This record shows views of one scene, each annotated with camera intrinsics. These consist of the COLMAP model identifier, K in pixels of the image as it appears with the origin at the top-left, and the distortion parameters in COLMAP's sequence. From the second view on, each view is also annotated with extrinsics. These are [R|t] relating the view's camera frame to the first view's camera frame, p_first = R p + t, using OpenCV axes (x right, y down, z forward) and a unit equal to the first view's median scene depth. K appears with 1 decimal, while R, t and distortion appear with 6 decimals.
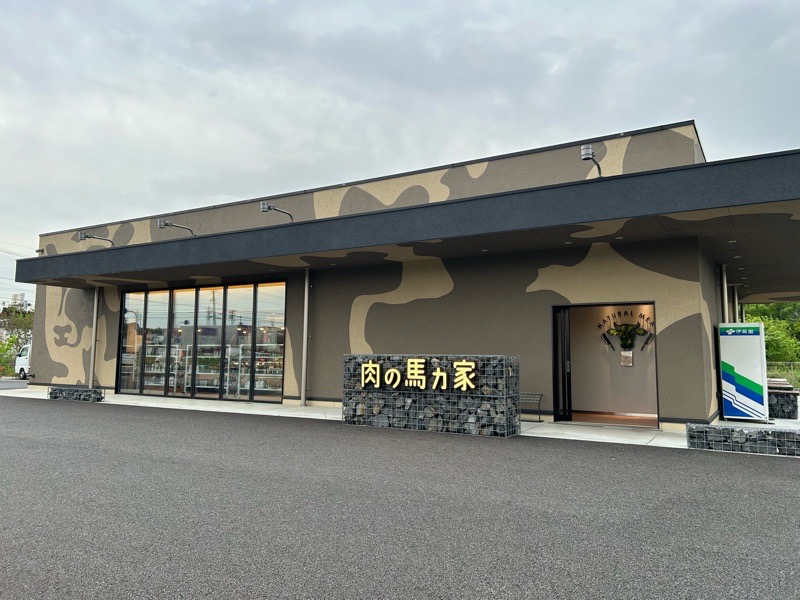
lens RADIAL K [[614.2, 0, 400.0], [0, 614.2, 300.0], [0, 0, 1]] dist [0.009173, 0.005795]
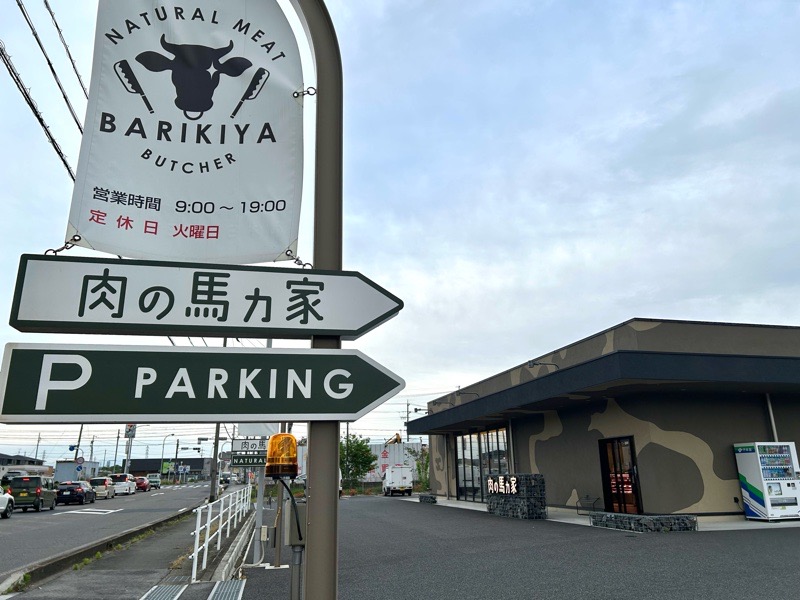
lens RADIAL K [[614.2, 0, 400.0], [0, 614.2, 300.0], [0, 0, 1]] dist [0.009173, 0.005795]
pose [[0.709186, -0.212591, -0.672206, 1.166389], [0.086661, 0.972510, -0.216137, -0.046941], [0.699675, 0.095027, 0.708113, -0.577710]]
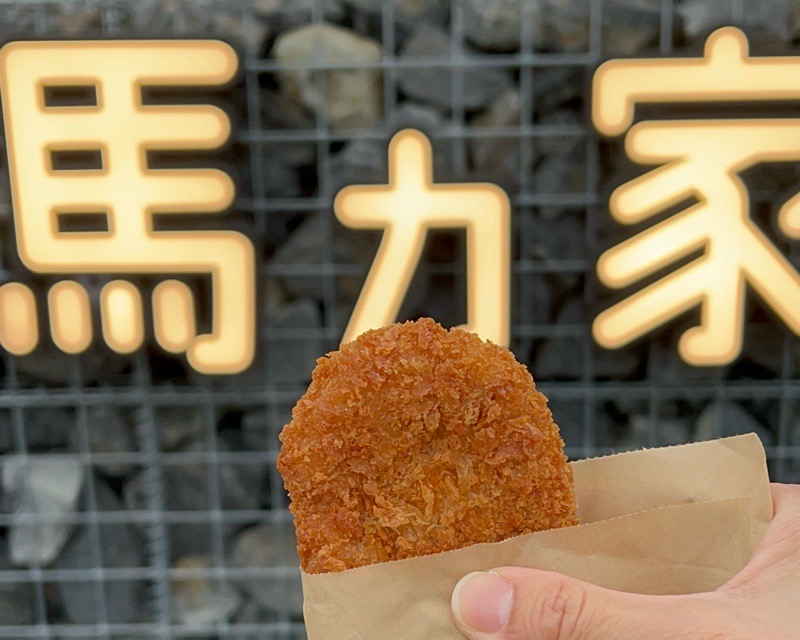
lens RADIAL K [[1160.6, 0, 400.0], [0, 1160.6, 320.0], [0, 0, 1]] dist [0.028325, 0.023927]
pose [[0.859317, -0.152318, 0.488236, -0.024239], [-0.021296, 0.943138, 0.331718, 0.077223], [-0.511000, -0.295448, 0.807211, 0.832118]]
